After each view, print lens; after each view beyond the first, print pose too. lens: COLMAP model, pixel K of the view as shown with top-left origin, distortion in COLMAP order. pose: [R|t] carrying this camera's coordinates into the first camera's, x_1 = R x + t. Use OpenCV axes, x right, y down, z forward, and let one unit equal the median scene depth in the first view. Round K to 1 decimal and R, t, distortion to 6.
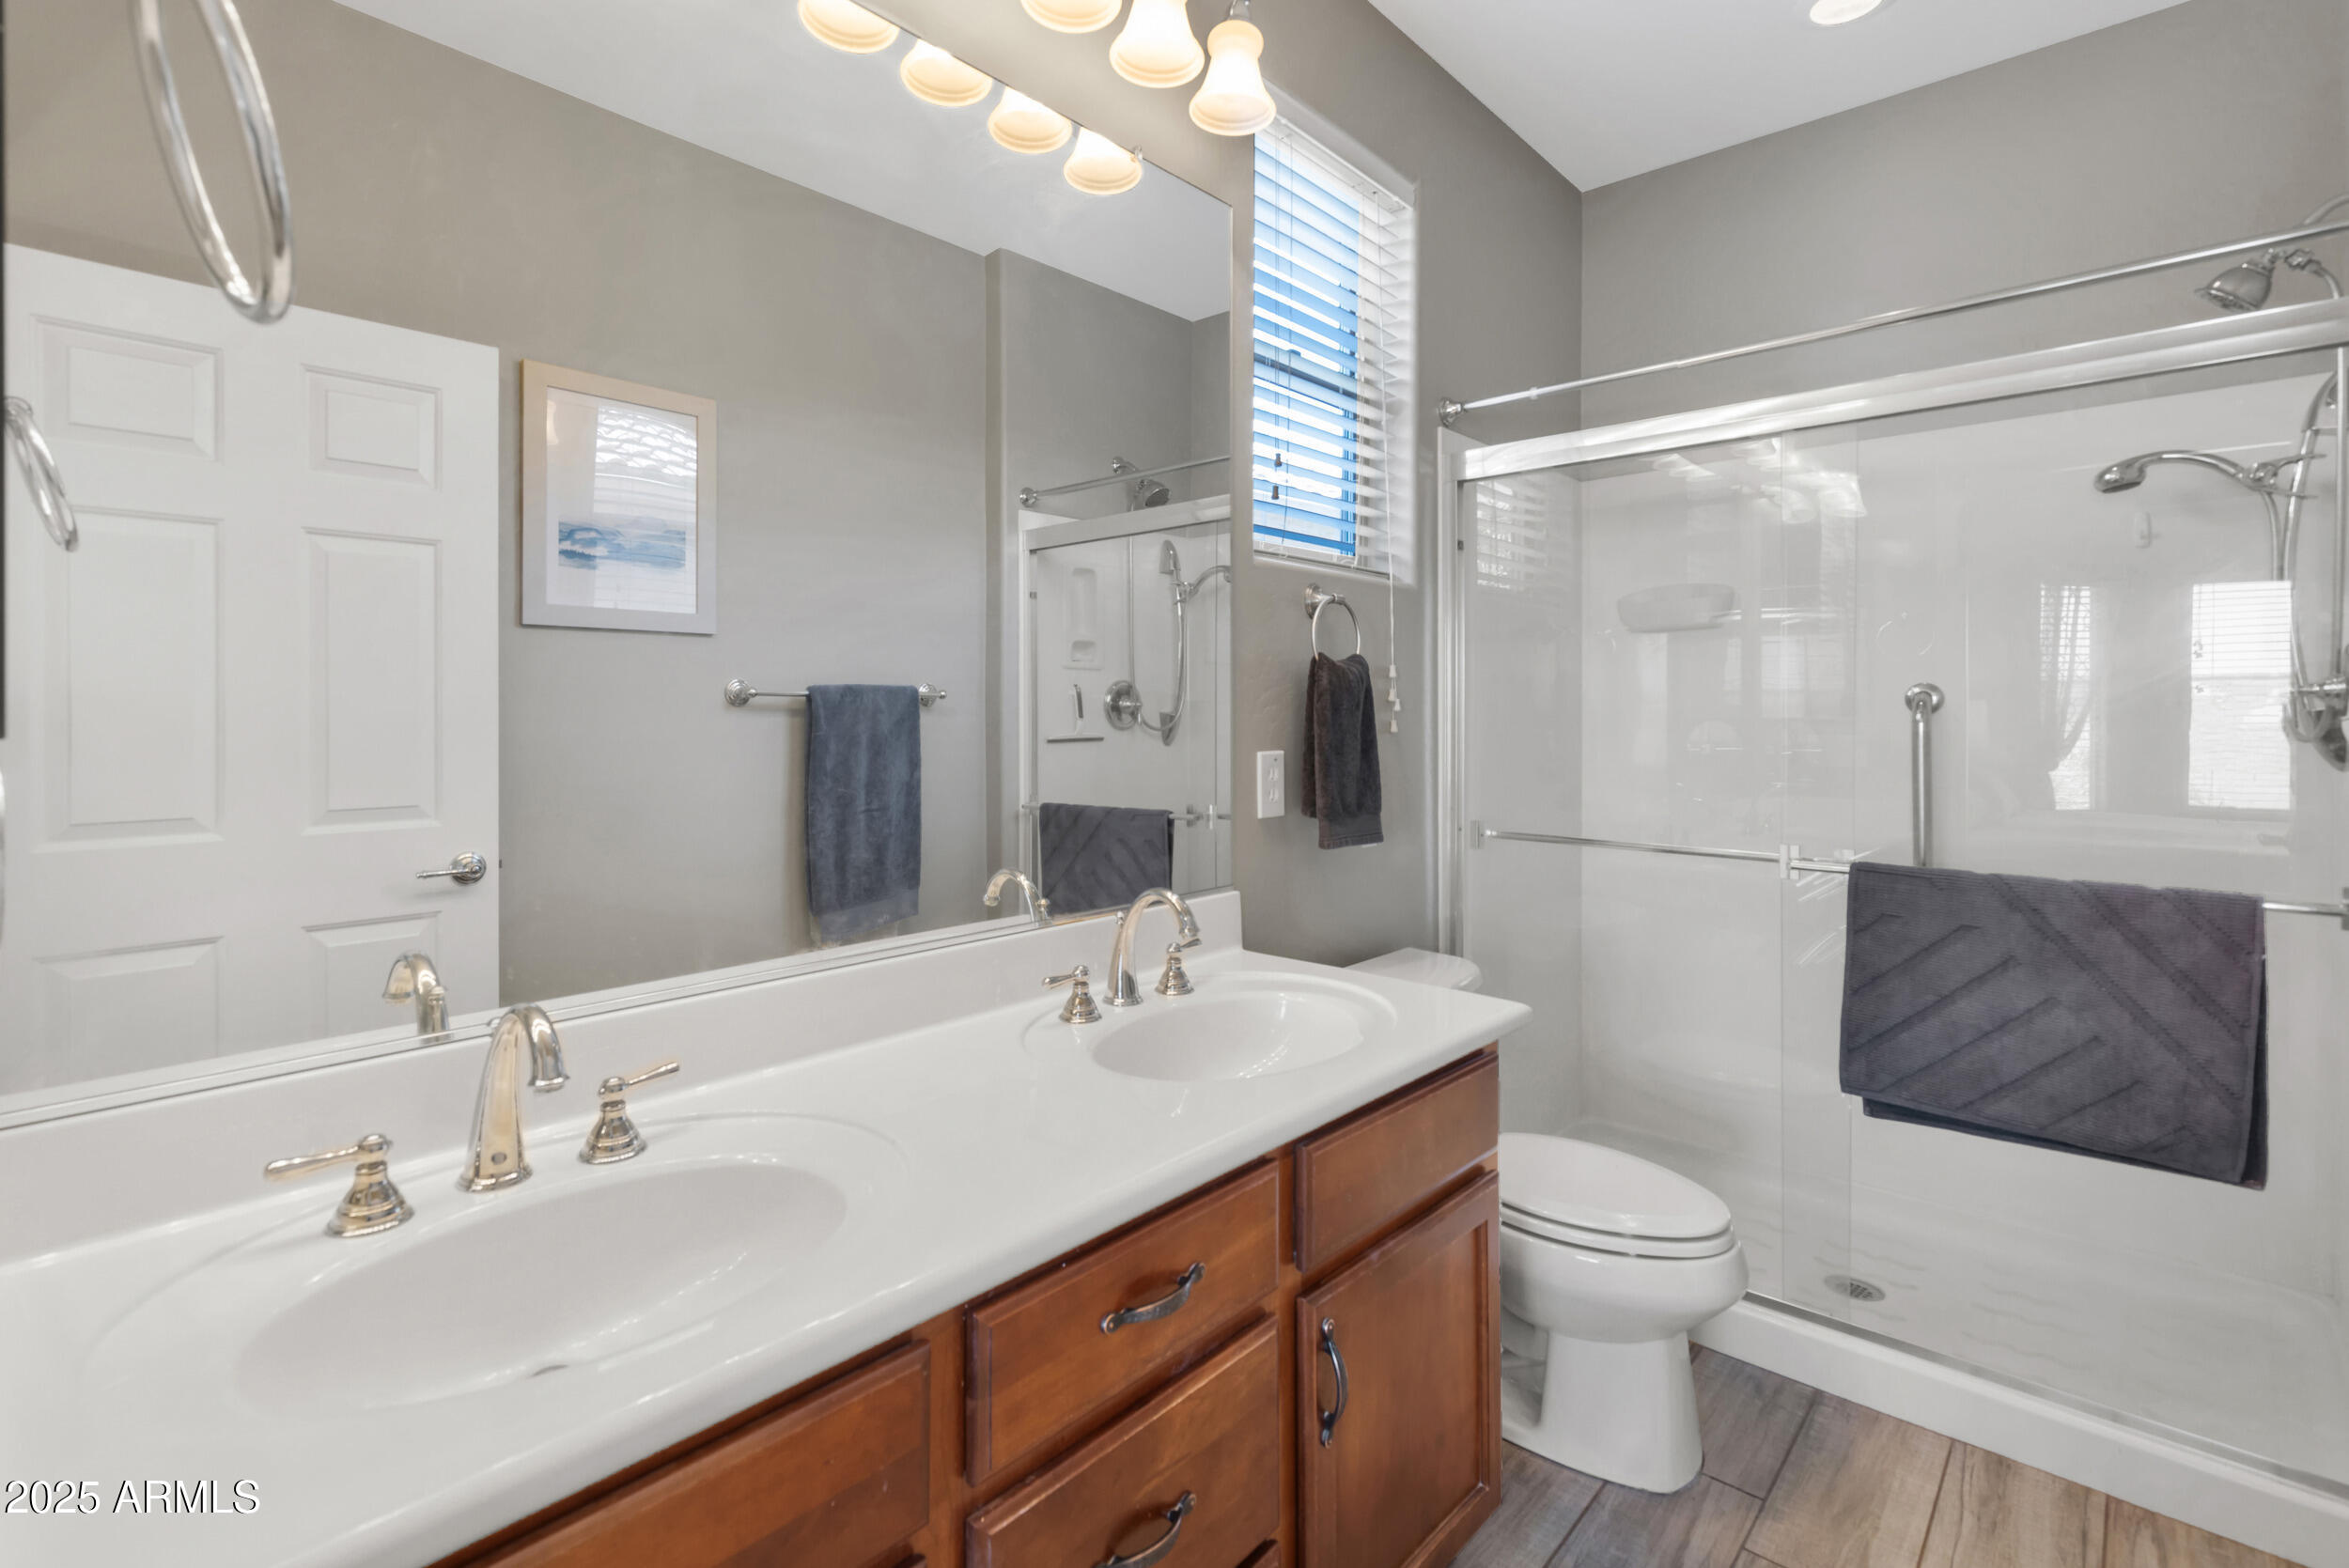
lens RADIAL K [[1075.0, 0, 1194.6], [0, 1075.0, 717.6], [0, 0, 1]] dist [0.016591, -0.001236]
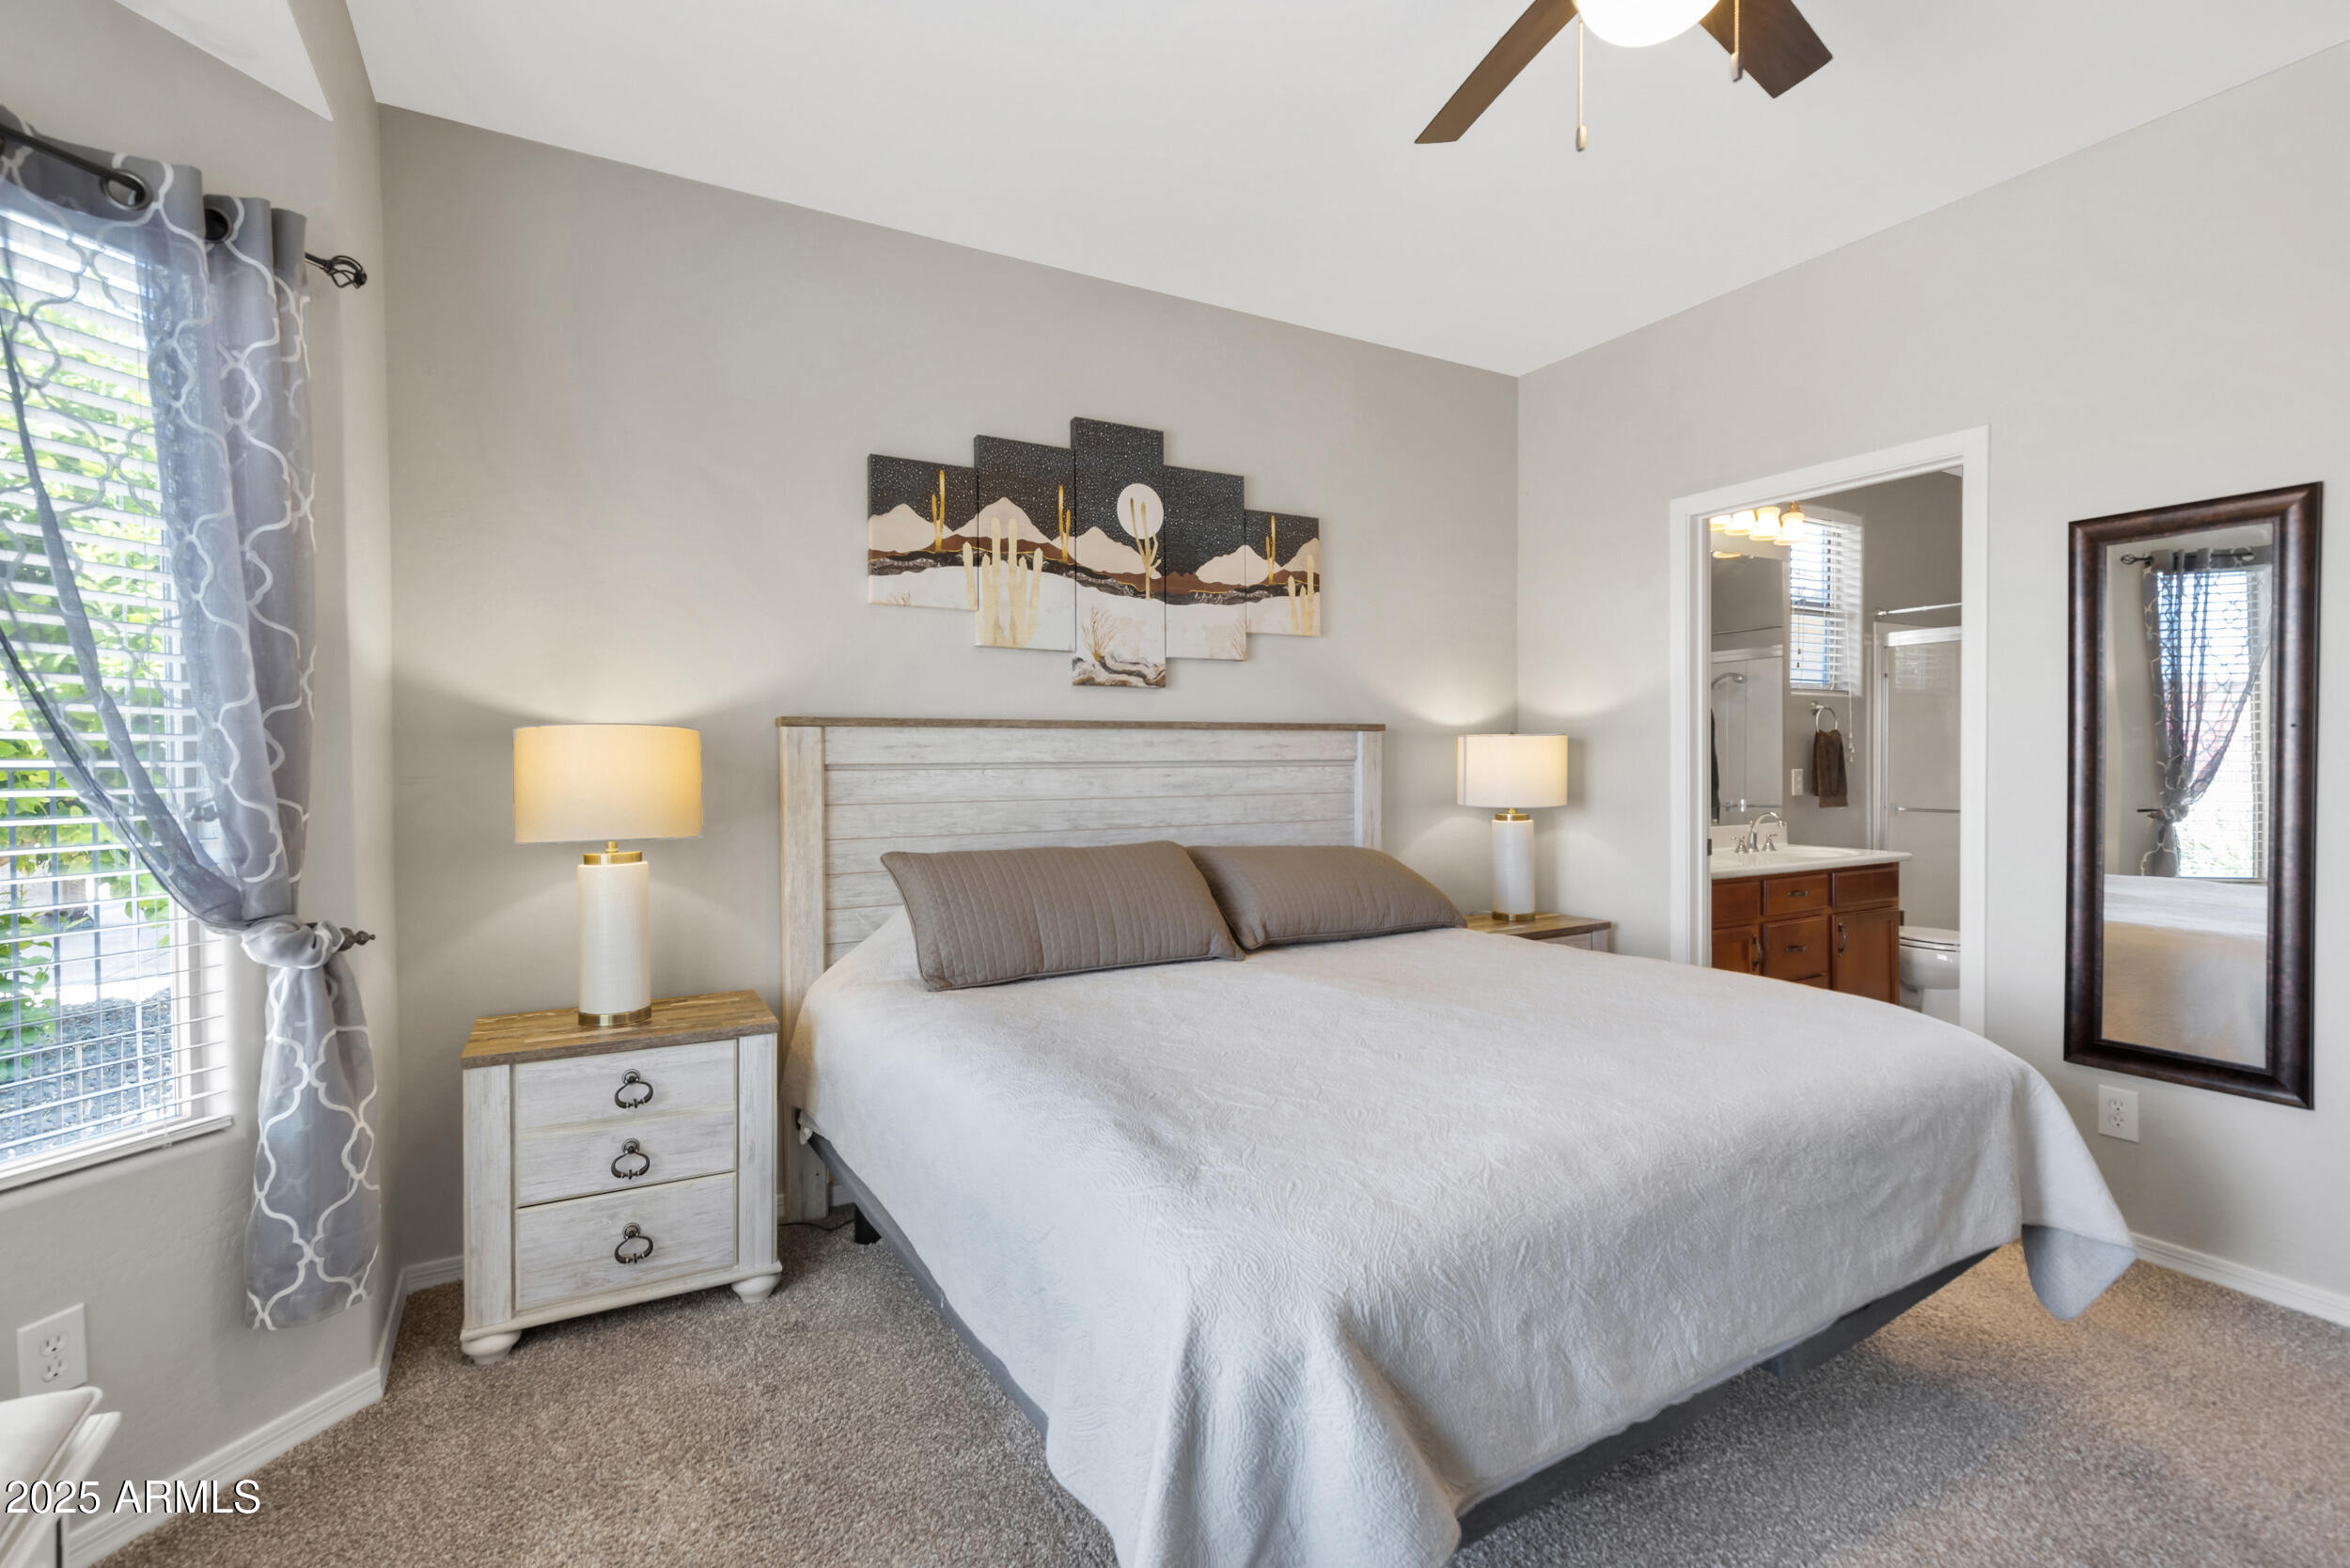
lens RADIAL K [[1075.5, 0, 1192.3], [0, 1075.5, 774.4], [0, 0, 1]] dist [0.016591, -0.001236]
pose [[0.946078, -0.000512, -0.323940, -0.425516], [0.003370, 0.999960, 0.008264, 0.017182], [0.323922, -0.008910, 0.946042, -1.753015]]
